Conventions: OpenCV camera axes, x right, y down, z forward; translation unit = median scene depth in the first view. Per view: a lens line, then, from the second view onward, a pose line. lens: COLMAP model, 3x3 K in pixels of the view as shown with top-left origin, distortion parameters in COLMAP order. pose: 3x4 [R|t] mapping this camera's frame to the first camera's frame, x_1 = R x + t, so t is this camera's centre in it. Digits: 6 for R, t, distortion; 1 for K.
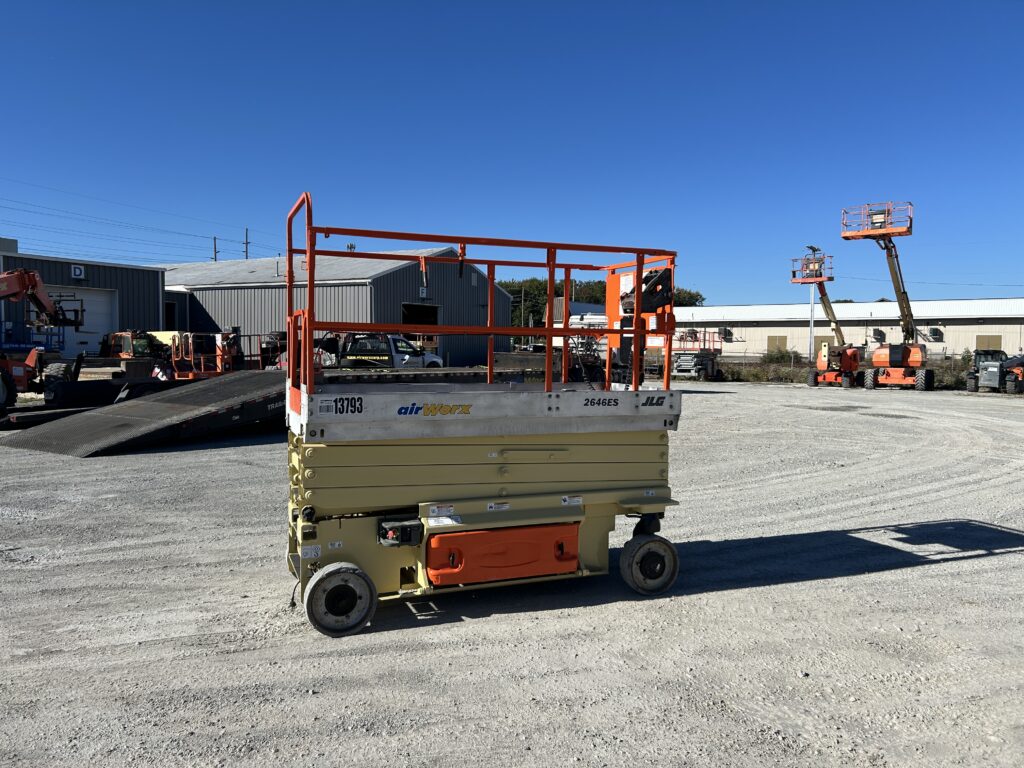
lens RADIAL K [[760.7, 0, 512.0], [0, 760.7, 384.0], [0, 0, 1]] dist [0.050094, -0.041776]
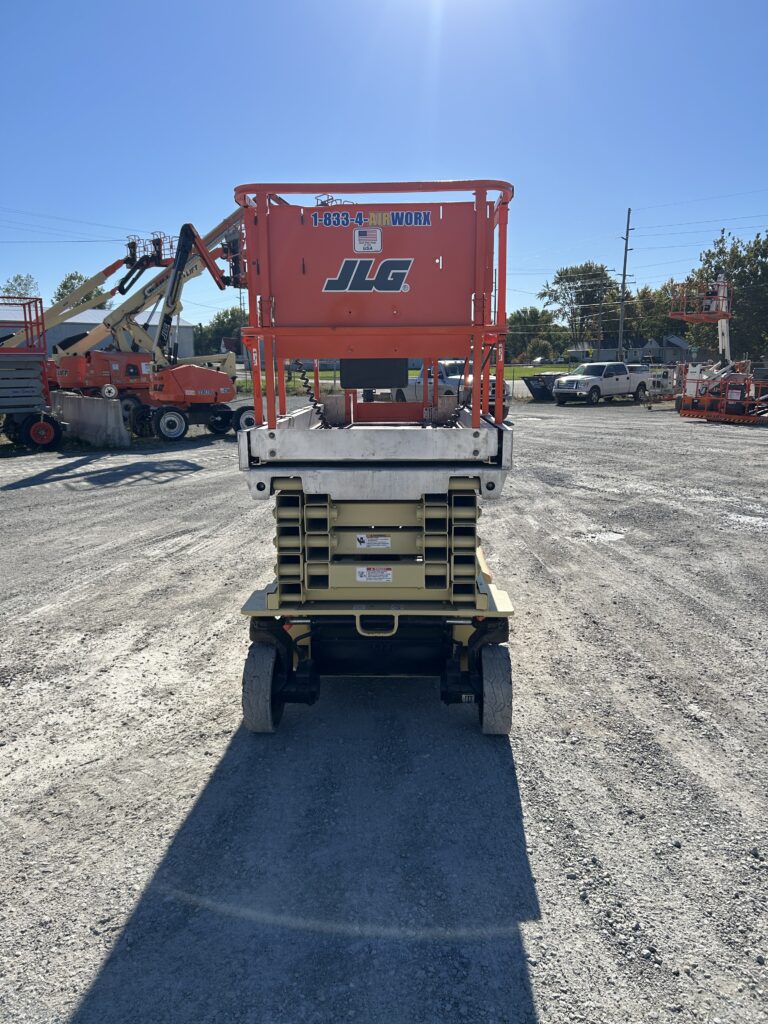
lens RADIAL K [[760.7, 0, 395.0], [0, 760.7, 505.8], [0, 0, 1]] dist [0.050094, -0.041776]
pose [[-0.386277, 0.153471, -0.909526, 0.756696], [-0.044347, 0.981831, 0.184505, -0.051355], [0.921316, 0.111605, -0.372452, 1.396083]]
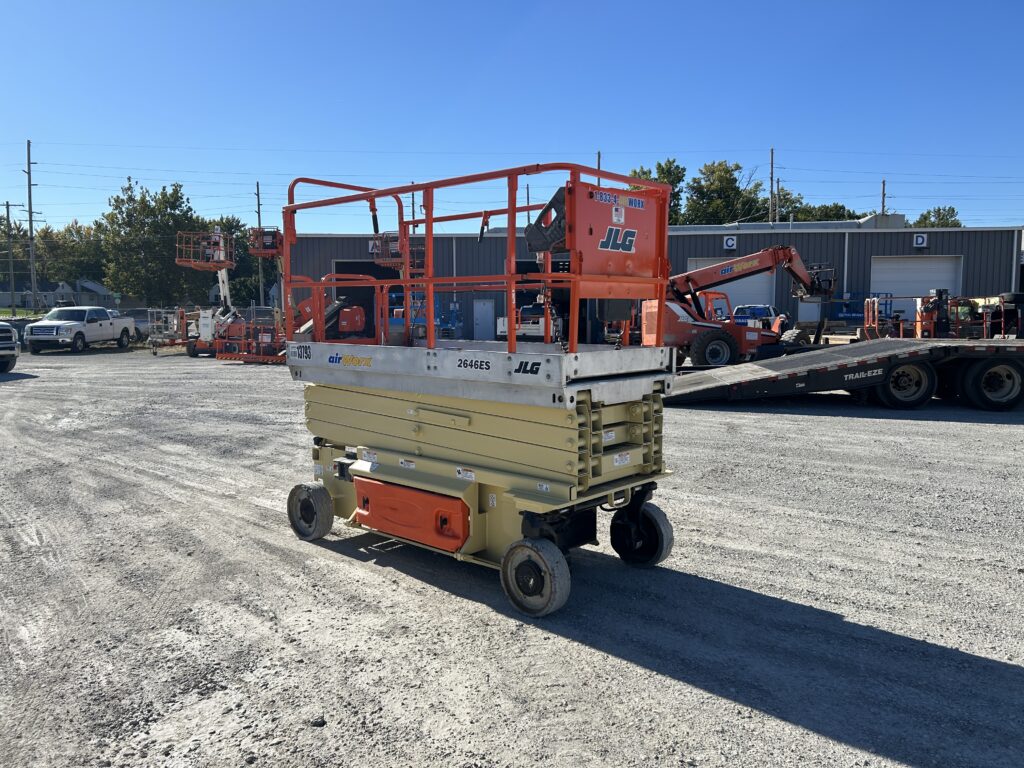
lens RADIAL K [[760.7, 0, 512.0], [0, 760.7, 384.0], [0, 0, 1]] dist [0.050094, -0.041776]
pose [[0.445861, 0.071003, -0.892282, 0.889235], [-0.036834, 0.997460, 0.060968, -0.007226], [0.894344, 0.005683, 0.447344, 0.659269]]
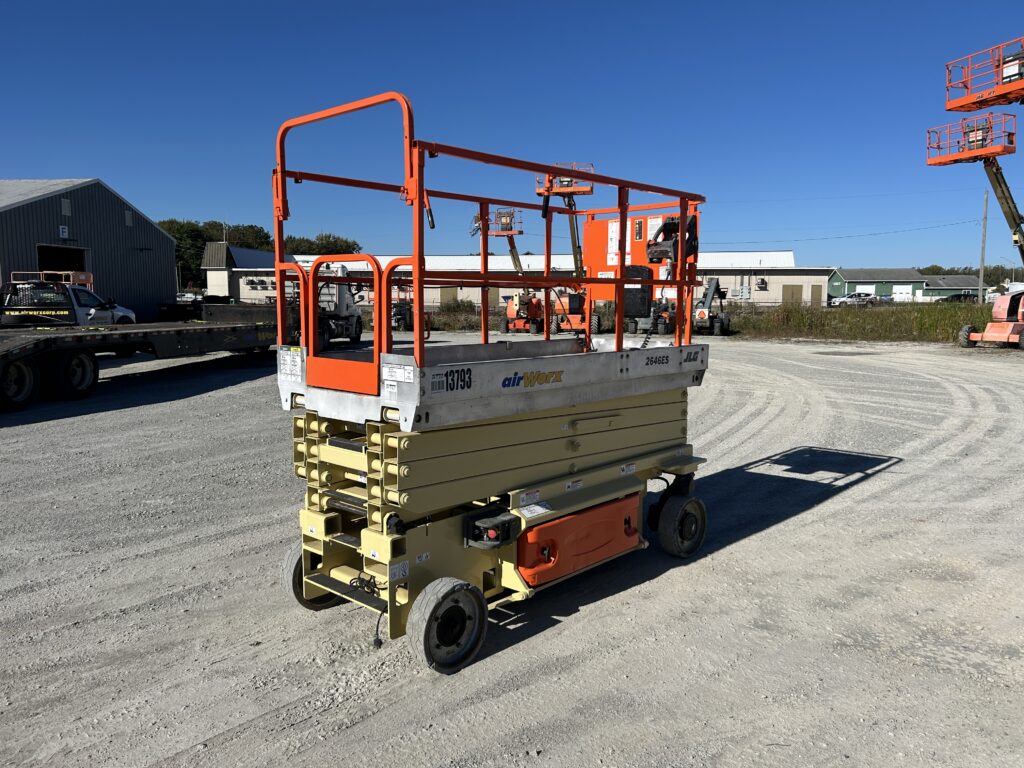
lens RADIAL K [[760.7, 0, 512.0], [0, 760.7, 384.0], [0, 0, 1]] dist [0.050094, -0.041776]
pose [[0.902315, -0.056756, 0.427324, -0.435020], [0.028638, 0.996997, 0.071947, -0.018819], [-0.430125, -0.052681, 0.901231, 0.243981]]
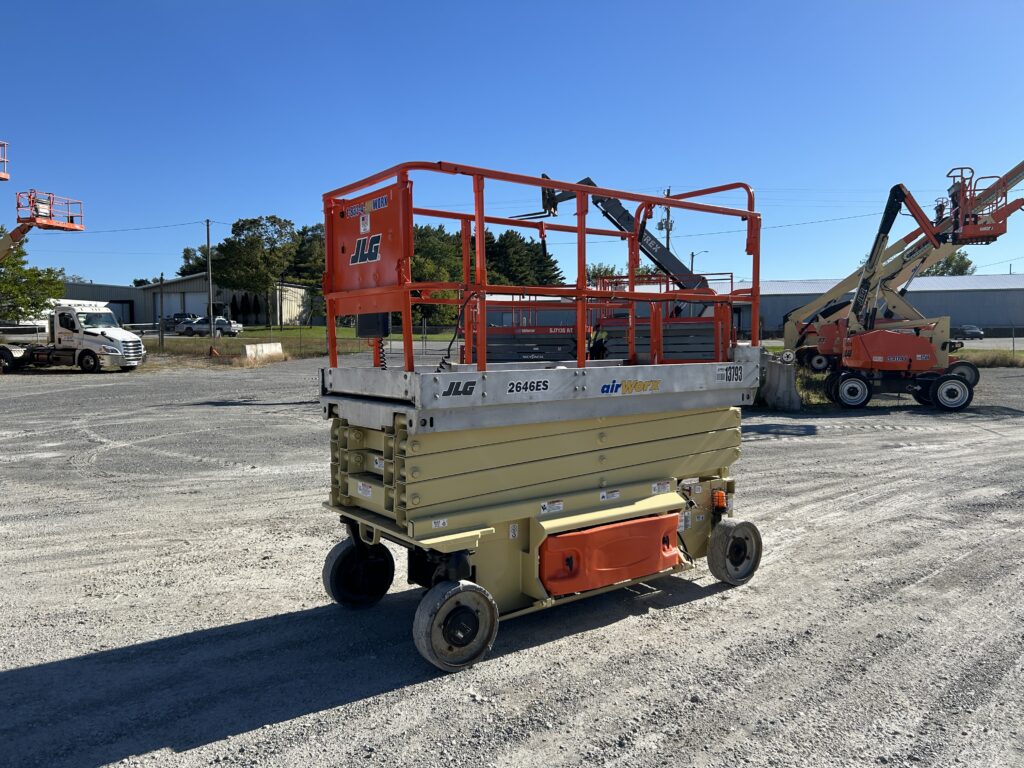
lens RADIAL K [[760.7, 0, 512.0], [0, 760.7, 384.0], [0, 0, 1]] dist [0.050094, -0.041776]
pose [[-0.960989, 0.010210, -0.276398, 0.261889], [-0.017573, 0.995046, 0.097855, -0.061215], [0.276028, 0.098894, -0.956048, 1.919509]]
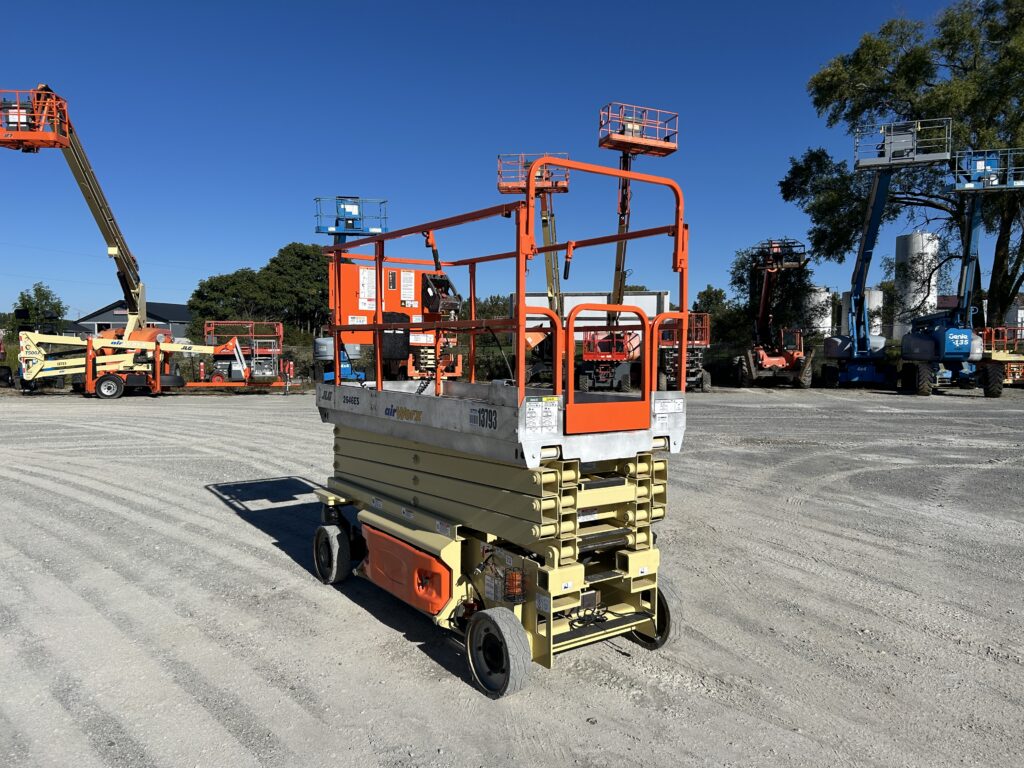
lens RADIAL K [[769.5, 0, 520.6], [0, 769.5, 384.9], [0, 0, 1]] dist [0.064088, -0.075511]
pose [[-0.235774, -0.063655, 0.969721, -0.994171], [0.036202, 0.996585, 0.074220, -0.072169], [-0.971133, 0.052605, -0.232664, 1.221844]]
